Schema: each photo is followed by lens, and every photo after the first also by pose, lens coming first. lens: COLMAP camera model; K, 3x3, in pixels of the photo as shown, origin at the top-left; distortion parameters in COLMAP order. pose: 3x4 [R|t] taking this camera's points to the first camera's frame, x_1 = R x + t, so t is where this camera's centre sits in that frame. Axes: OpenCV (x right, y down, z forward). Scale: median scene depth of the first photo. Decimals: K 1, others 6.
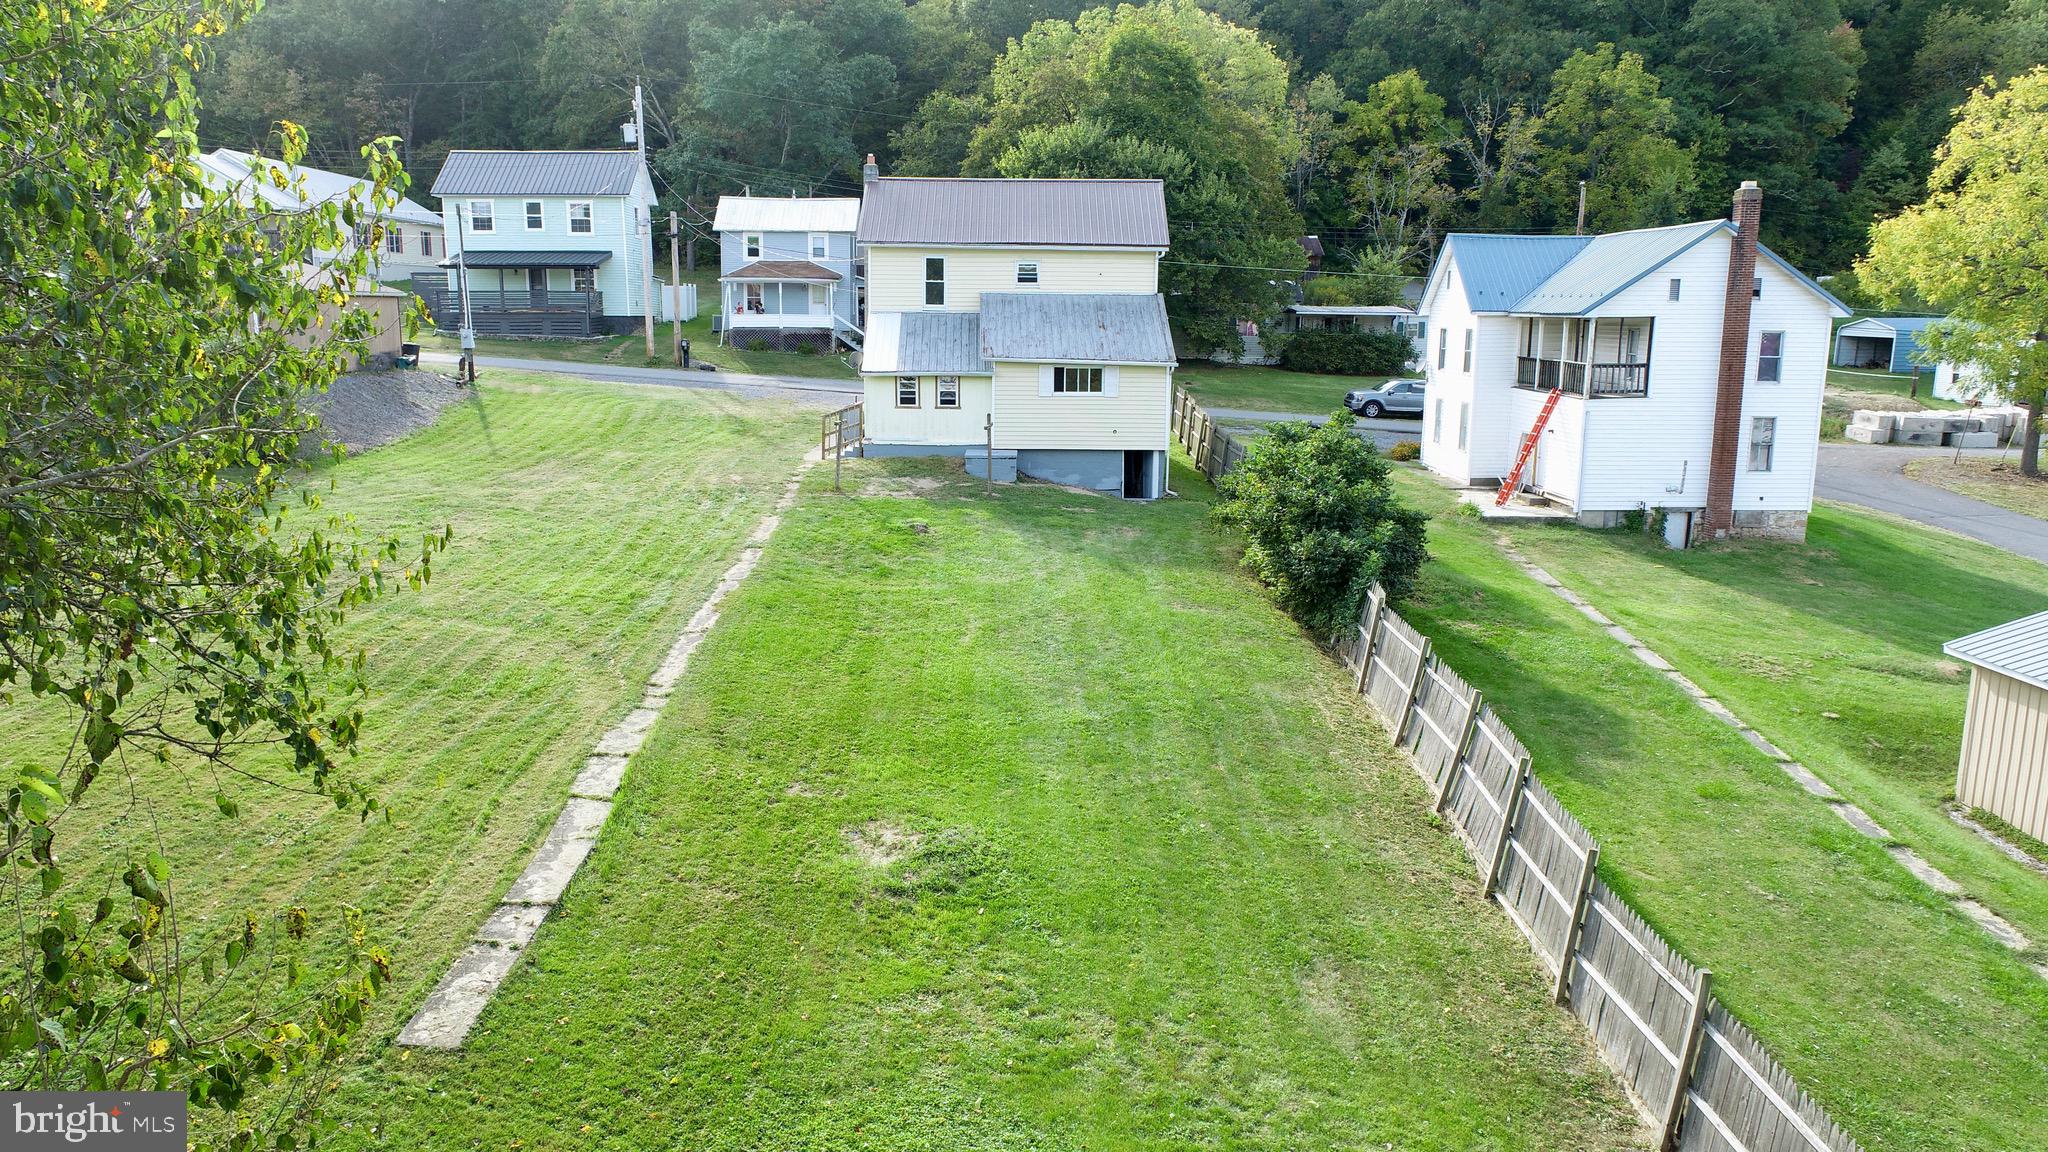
lens RADIAL K [[1384.4, 0, 1024.0], [0, 1384.4, 576.0], [0, 0, 1]] dist [-0.016321, 0.010700]
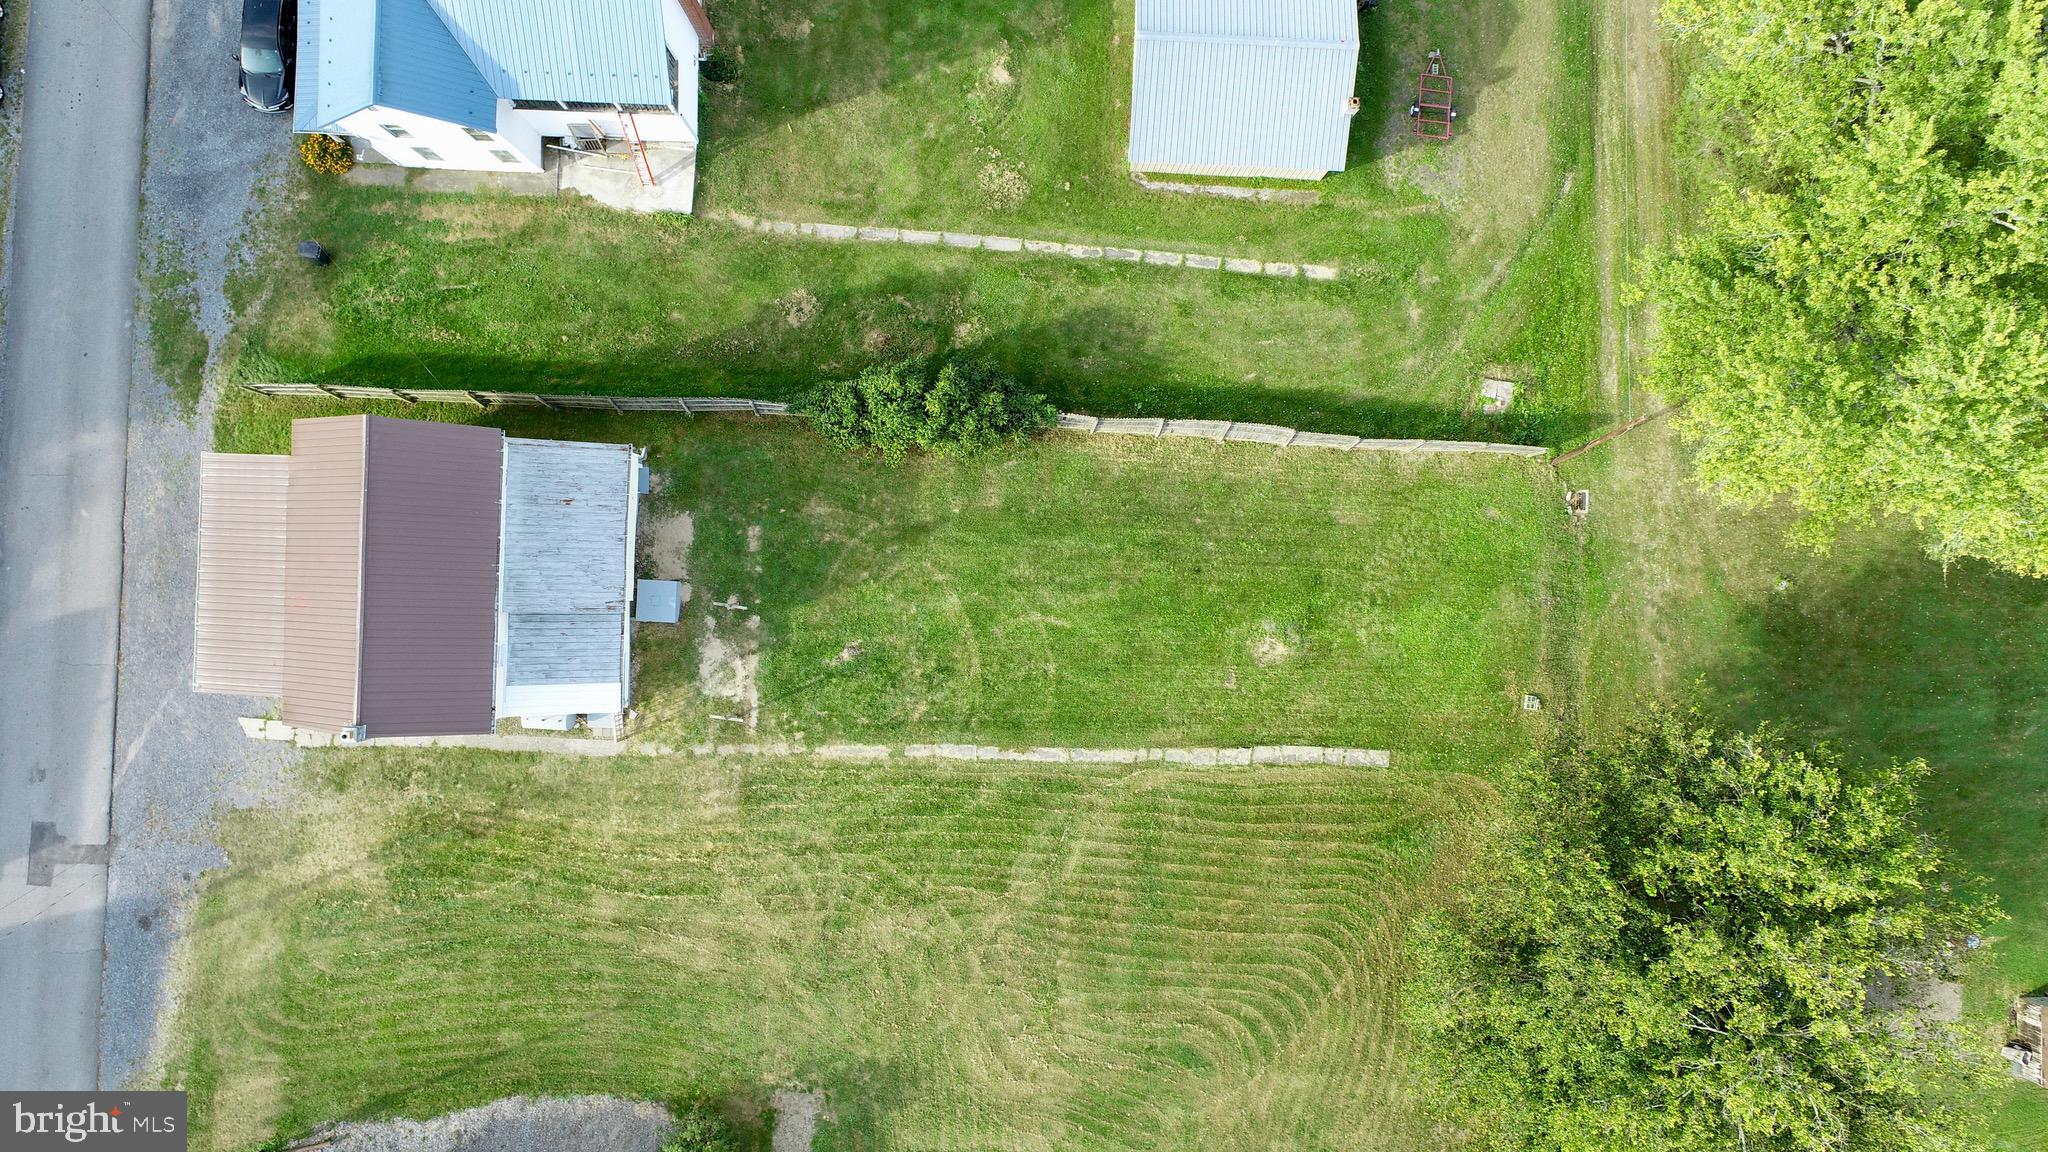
lens RADIAL K [[1384.4, 0, 1024.0], [0, 1384.4, 576.0], [0, 0, 1]] dist [-0.016321, 0.010700]
pose [[0.048193, -0.998787, -0.010100, 0.015968], [0.163876, -0.002068, 0.986479, -0.737366], [-0.985303, -0.049196, 0.163577, 0.277958]]
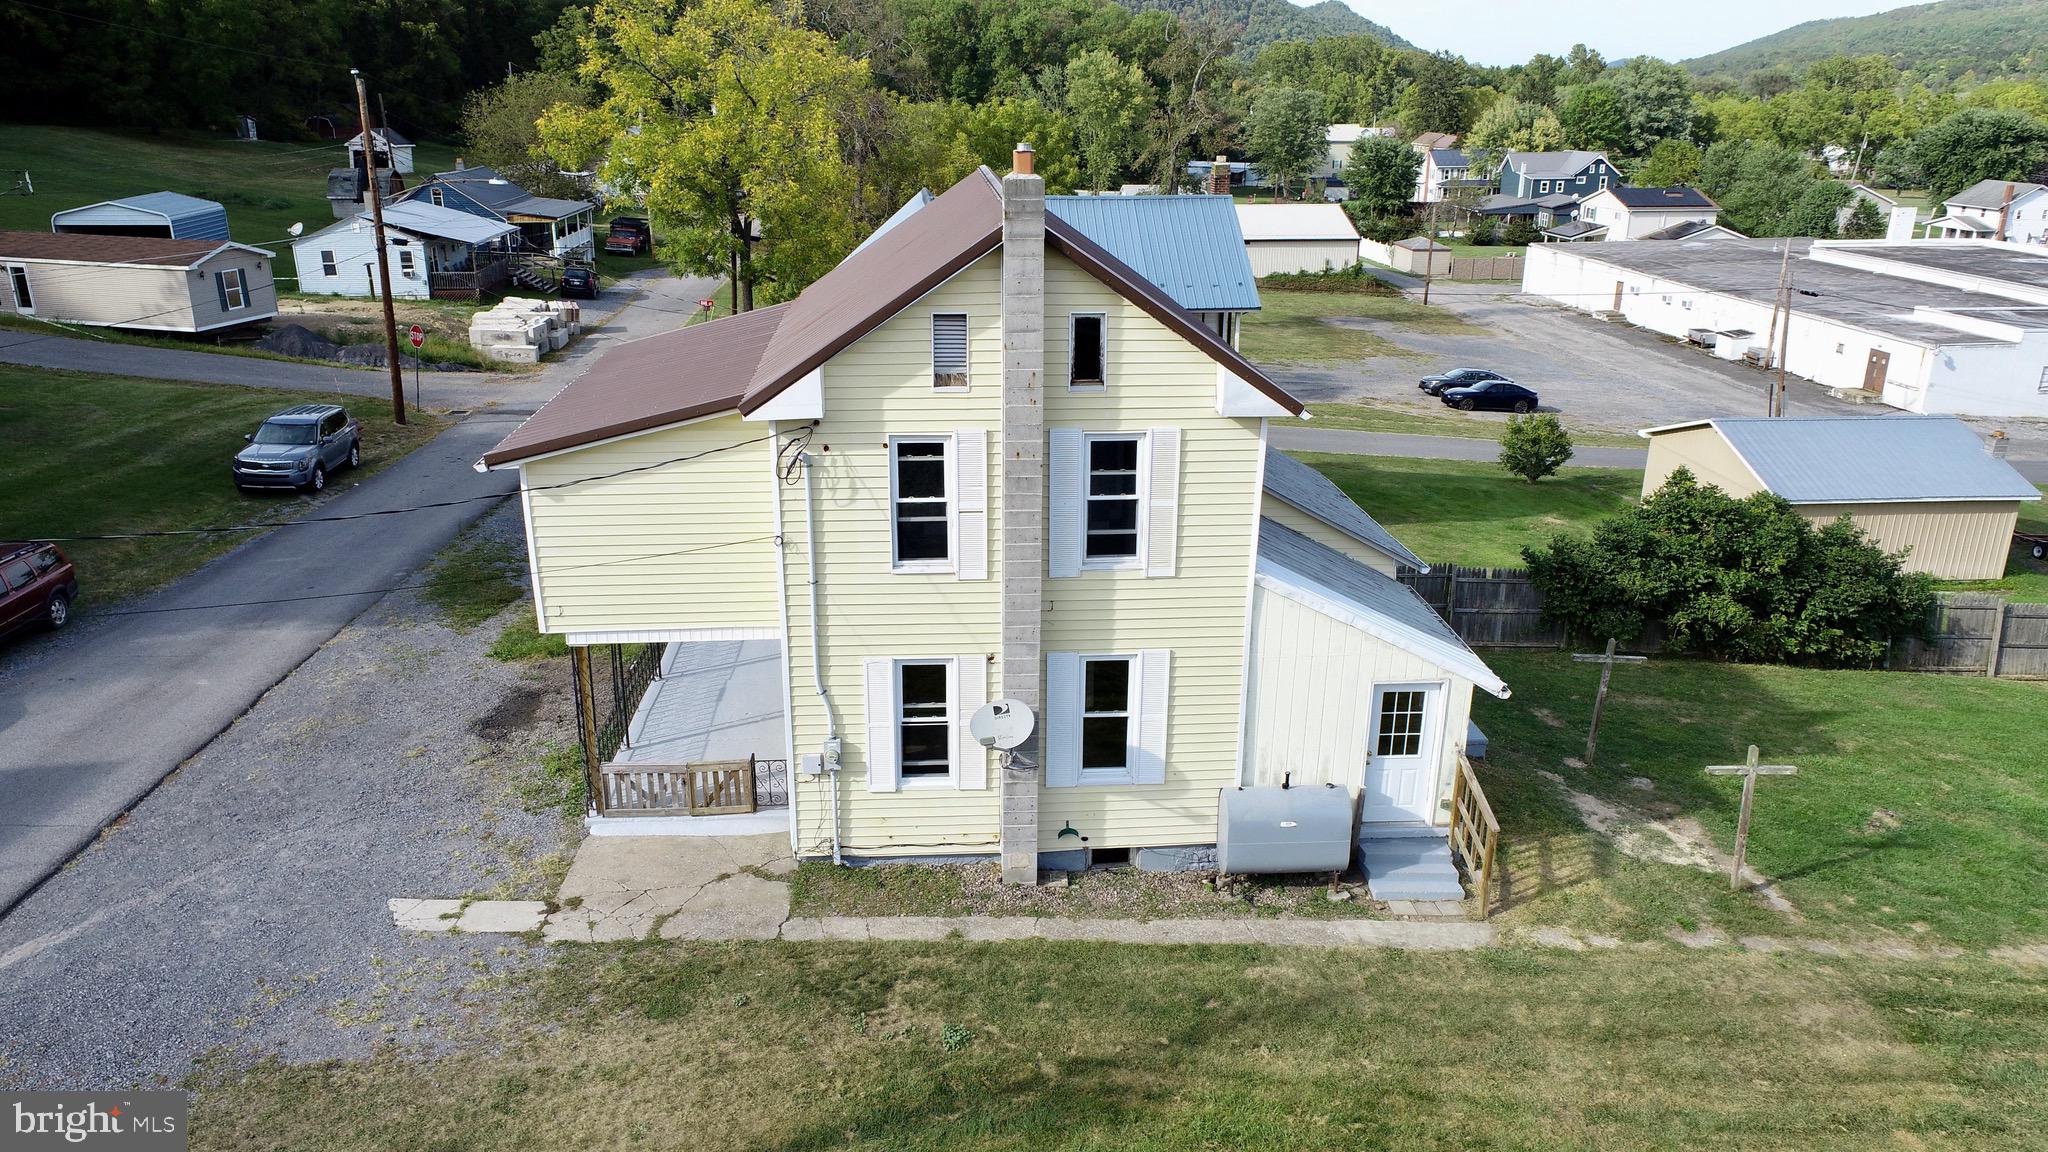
lens RADIAL K [[1384.4, 0, 1024.0], [0, 1384.4, 576.0], [0, 0, 1]] dist [-0.016321, 0.010700]
pose [[-0.059841, -0.340539, 0.938324, -0.301824], [0.184282, 0.920083, 0.345671, -0.213617], [-0.981050, 0.193601, 0.007697, 0.670975]]
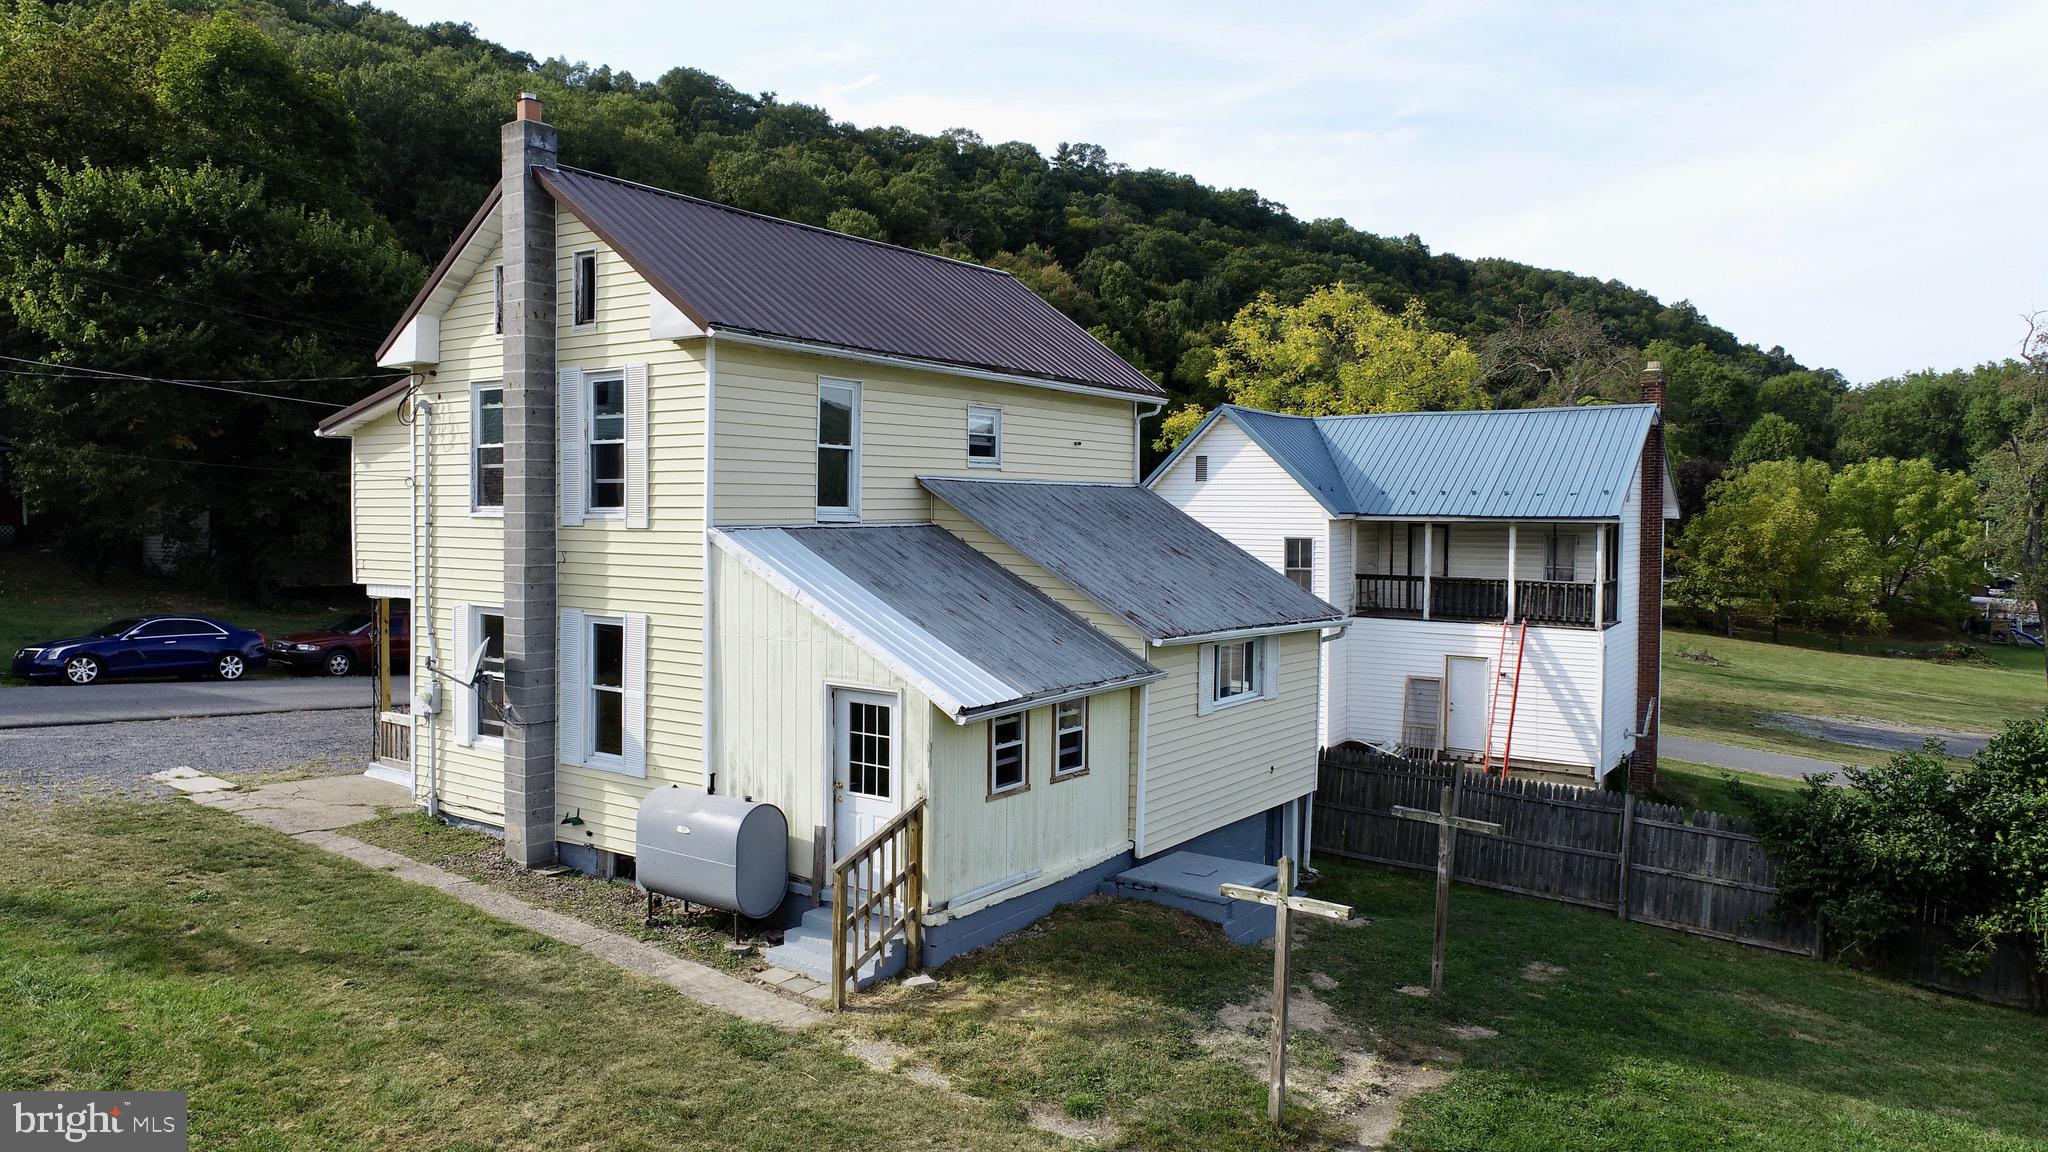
lens RADIAL K [[1384.4, 0, 1024.0], [0, 1384.4, 576.0], [0, 0, 1]] dist [-0.016321, 0.010700]
pose [[0.589623, -0.042130, 0.806579, -0.217906], [0.150553, 0.986869, -0.058510, -0.092707], [-0.793523, 0.155931, 0.588224, 0.465055]]
